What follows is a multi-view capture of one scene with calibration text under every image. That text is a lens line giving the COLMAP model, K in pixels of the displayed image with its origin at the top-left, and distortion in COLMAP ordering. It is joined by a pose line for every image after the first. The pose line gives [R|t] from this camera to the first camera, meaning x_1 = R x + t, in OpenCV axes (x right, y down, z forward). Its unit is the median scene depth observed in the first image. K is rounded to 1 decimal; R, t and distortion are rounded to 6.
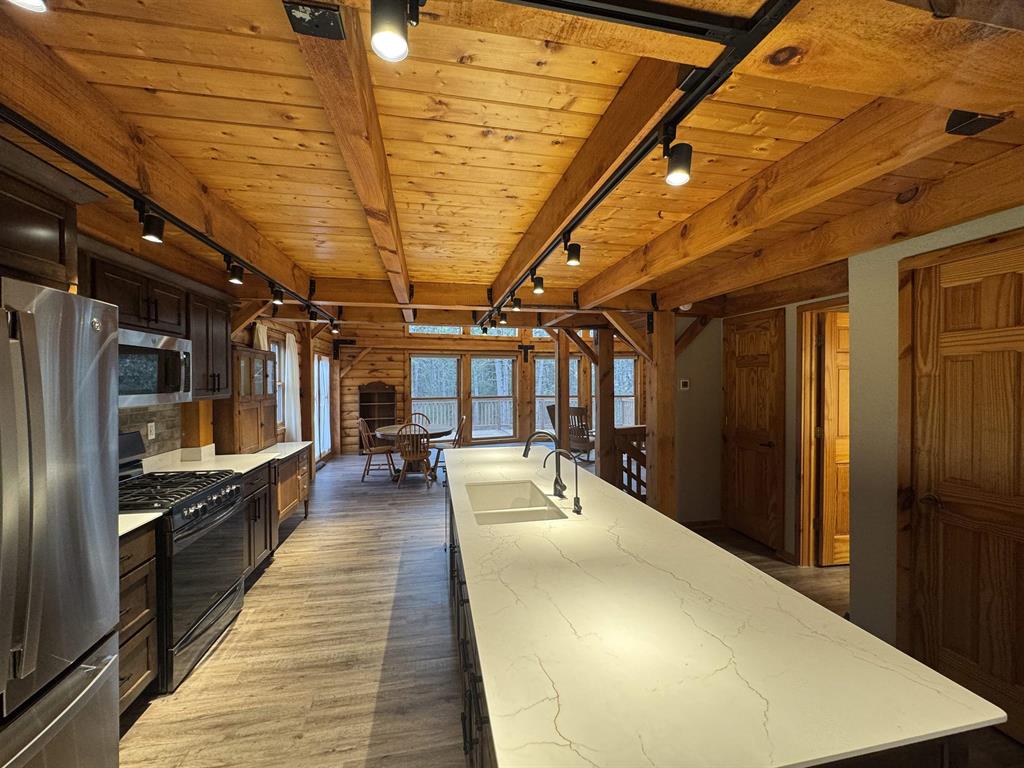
lens RADIAL K [[407.8, 0, 513.9], [0, 407.8, 385.5], [0, 0, 1]] dist [-0.003817, -0.000142]
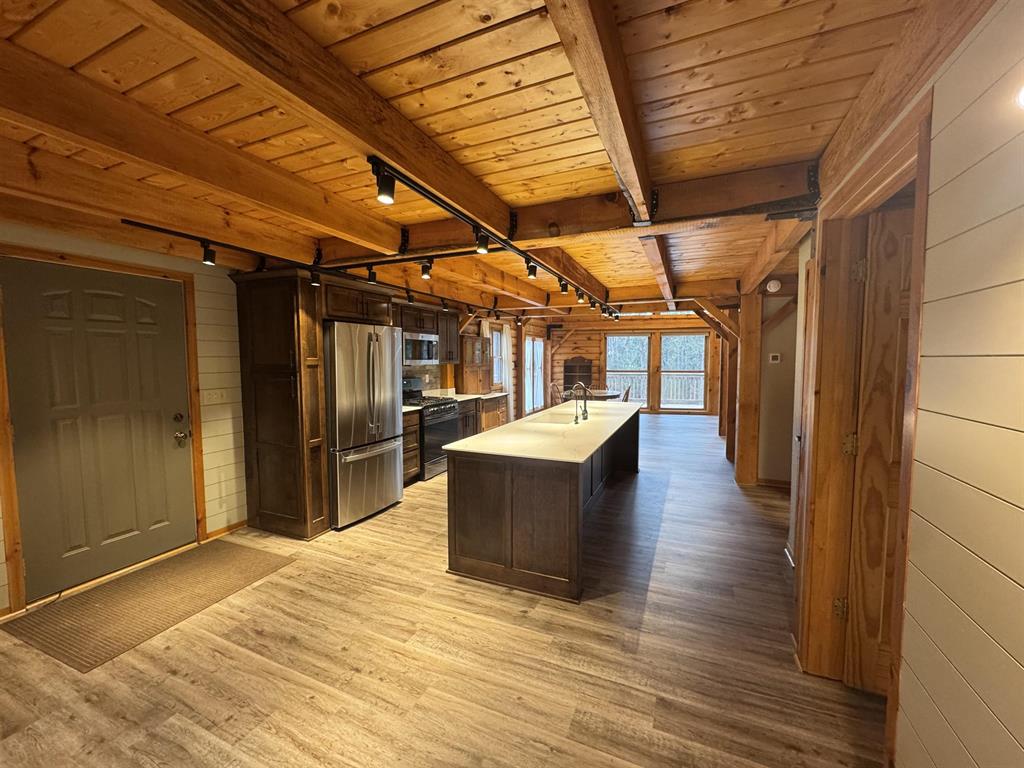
lens RADIAL K [[407.8, 0, 509.2], [0, 407.8, 382.0], [0, 0, 1]] dist [-0.003817, -0.000142]
pose [[0.814927, 0.037850, -0.578327, 0.610552], [-0.009891, 0.998628, 0.051420, 0.016173], [0.579480, -0.036183, 0.814183, -0.428720]]
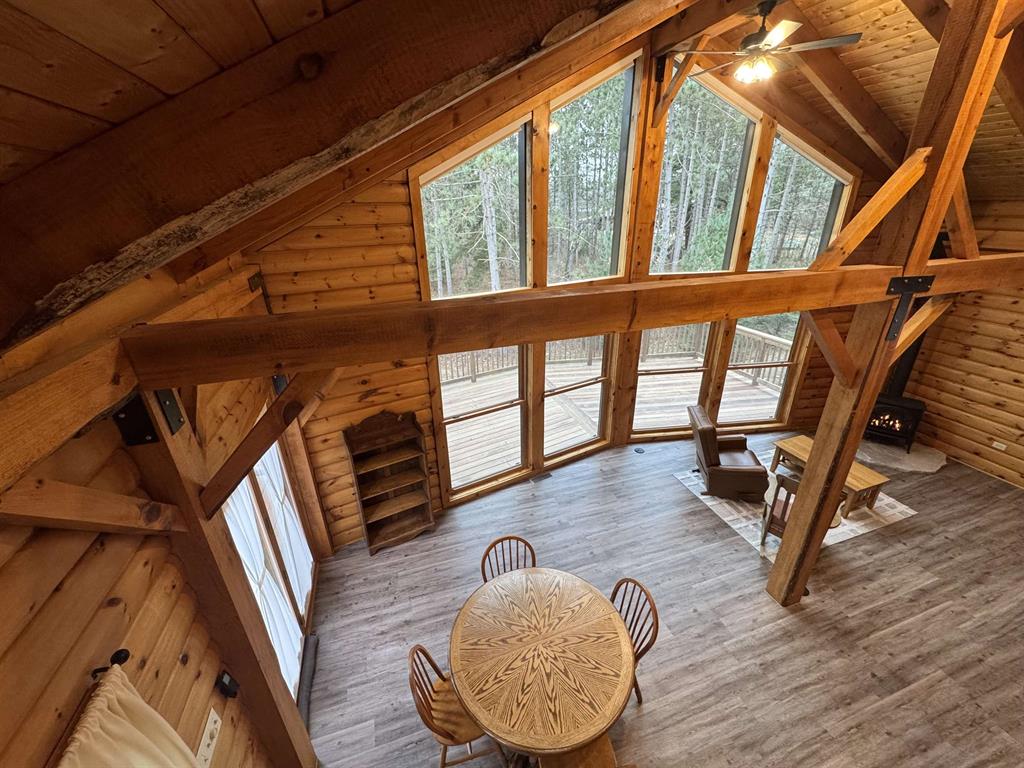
lens RADIAL K [[407.8, 0, 516.6], [0, 407.8, 384.9], [0, 0, 1]] dist [-0.003817, -0.000142]
pose [[0.991731, -0.058231, 0.114363, -0.614632], [0.009536, 0.922104, 0.386824, -0.619776], [-0.127980, -0.382535, 0.915035, 1.482331]]
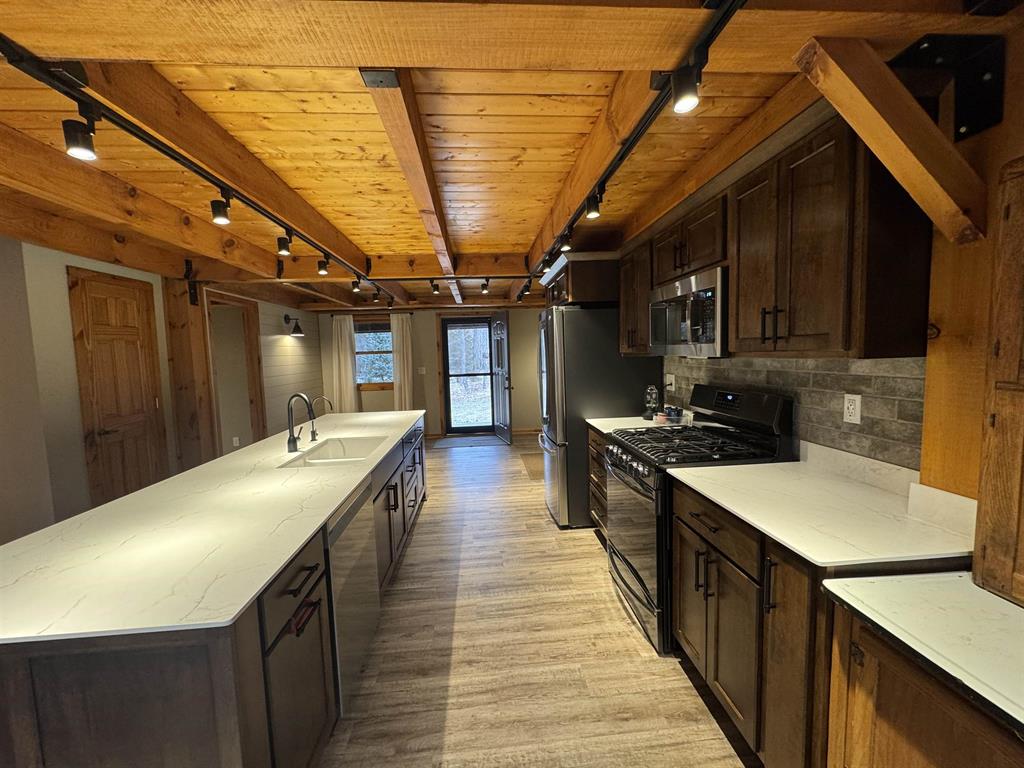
lens RADIAL K [[407.8, 0, 509.3], [0, 407.8, 382.8], [0, 0, 1]] dist [-0.003817, -0.000142]
pose [[-0.991576, 0.024957, 0.127099, -0.439170], [0.036433, 0.995384, 0.088786, 0.007223], [-0.124297, 0.092669, -0.987908, 1.446218]]
